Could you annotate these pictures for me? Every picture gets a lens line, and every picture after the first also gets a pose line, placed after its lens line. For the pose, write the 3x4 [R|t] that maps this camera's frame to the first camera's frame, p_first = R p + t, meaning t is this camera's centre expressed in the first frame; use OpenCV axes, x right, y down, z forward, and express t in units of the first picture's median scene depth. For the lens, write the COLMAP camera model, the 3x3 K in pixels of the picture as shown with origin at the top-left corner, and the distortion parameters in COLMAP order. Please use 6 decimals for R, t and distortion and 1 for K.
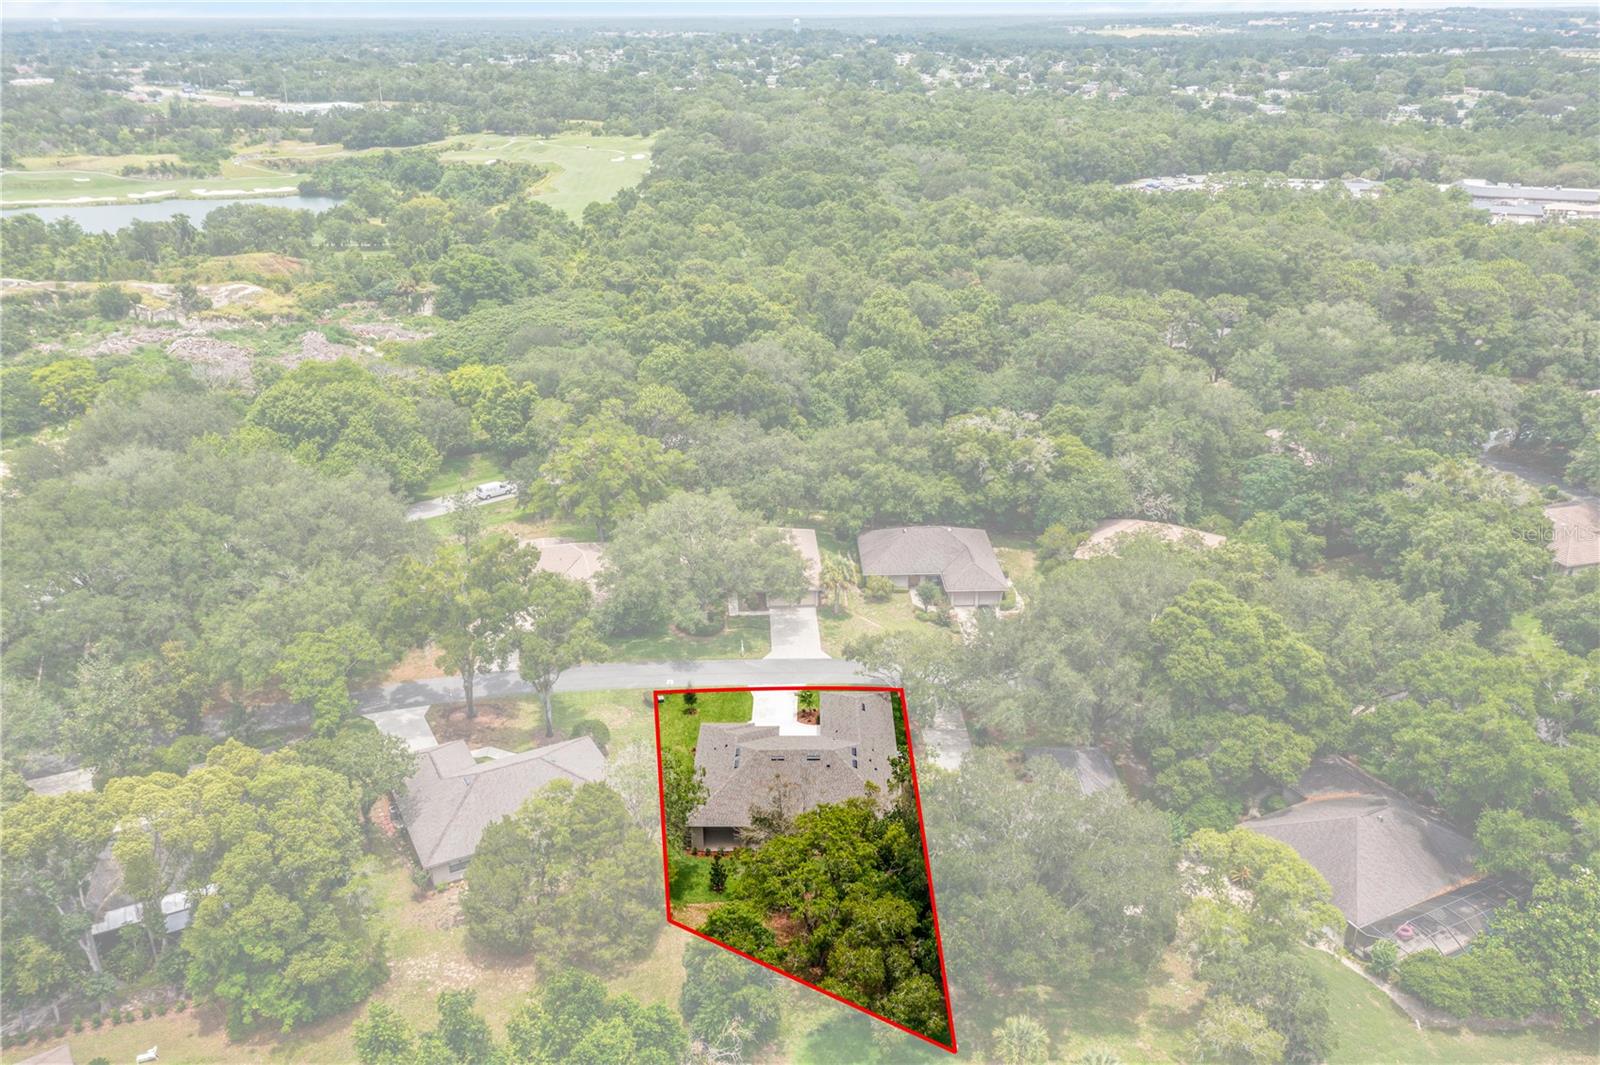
lens RADIAL K [[1291.3, 0, 800.0], [0, 1291.3, 532.5], [0, 0, 1]] dist [0.006844, 0.013538]
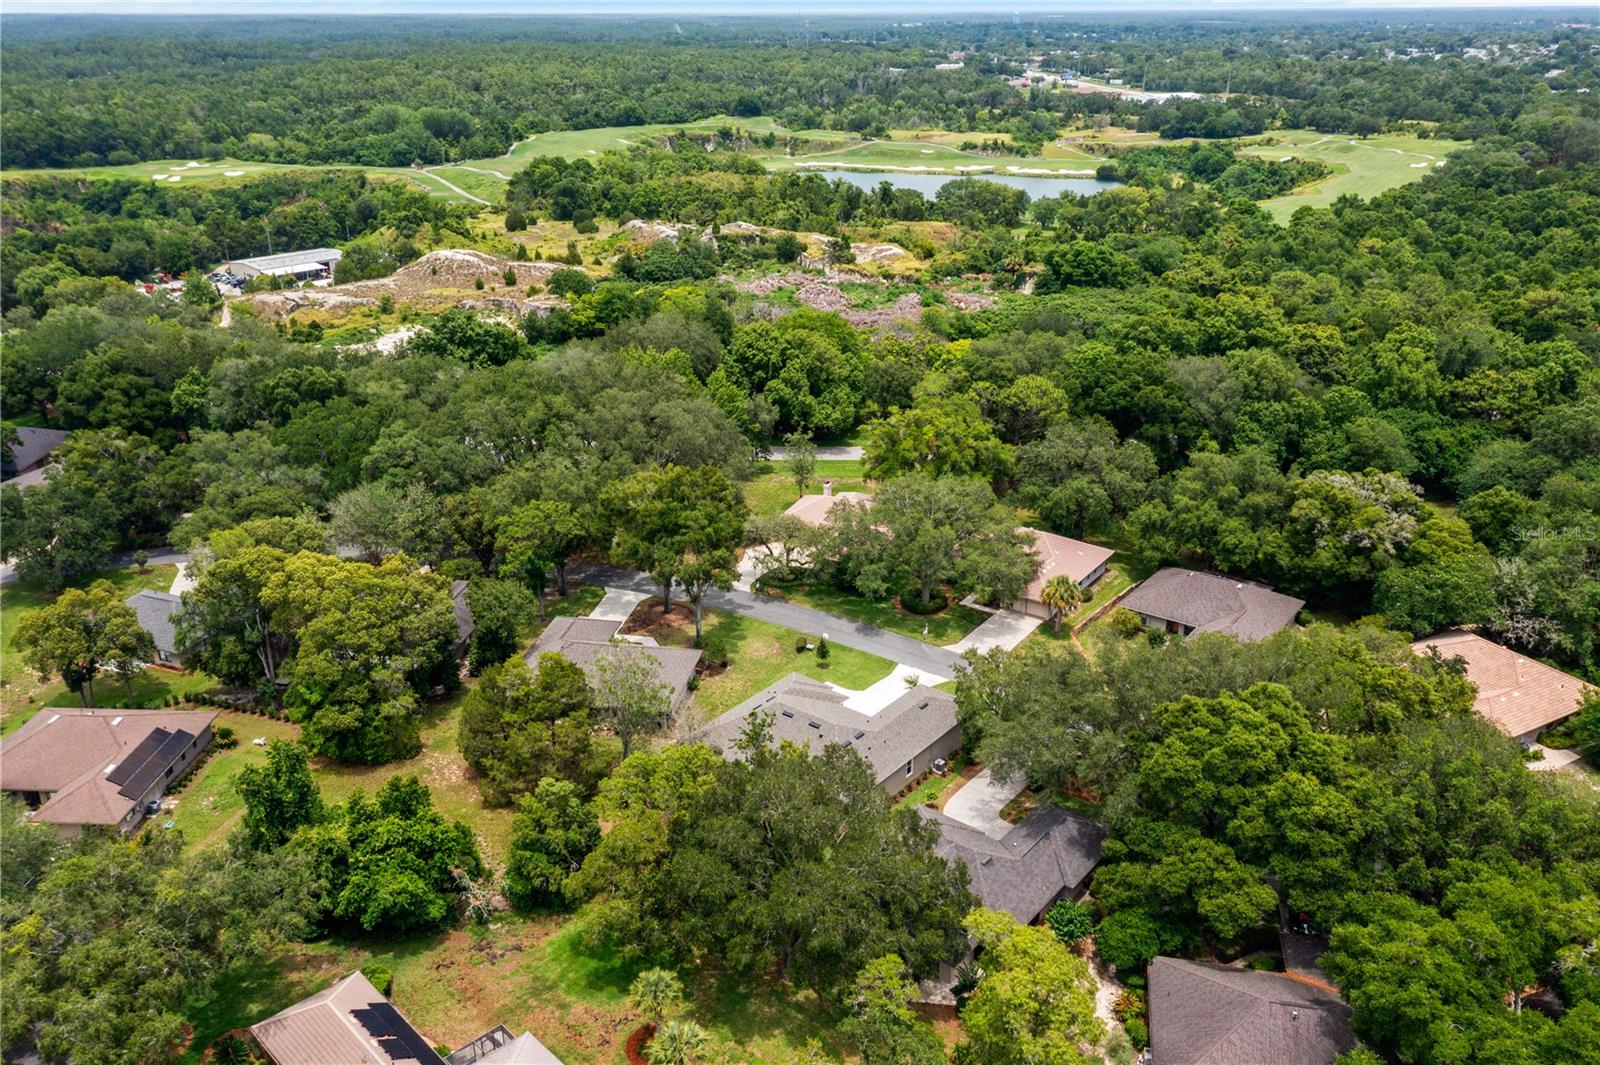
lens RADIAL K [[1291.3, 0, 800.0], [0, 1291.3, 532.5], [0, 0, 1]] dist [0.006844, 0.013538]
pose [[0.774319, 0.238538, -0.586115, 0.113454], [-0.235254, 0.968357, 0.083308, -0.011794], [0.587440, 0.073379, 0.805934, 0.028485]]
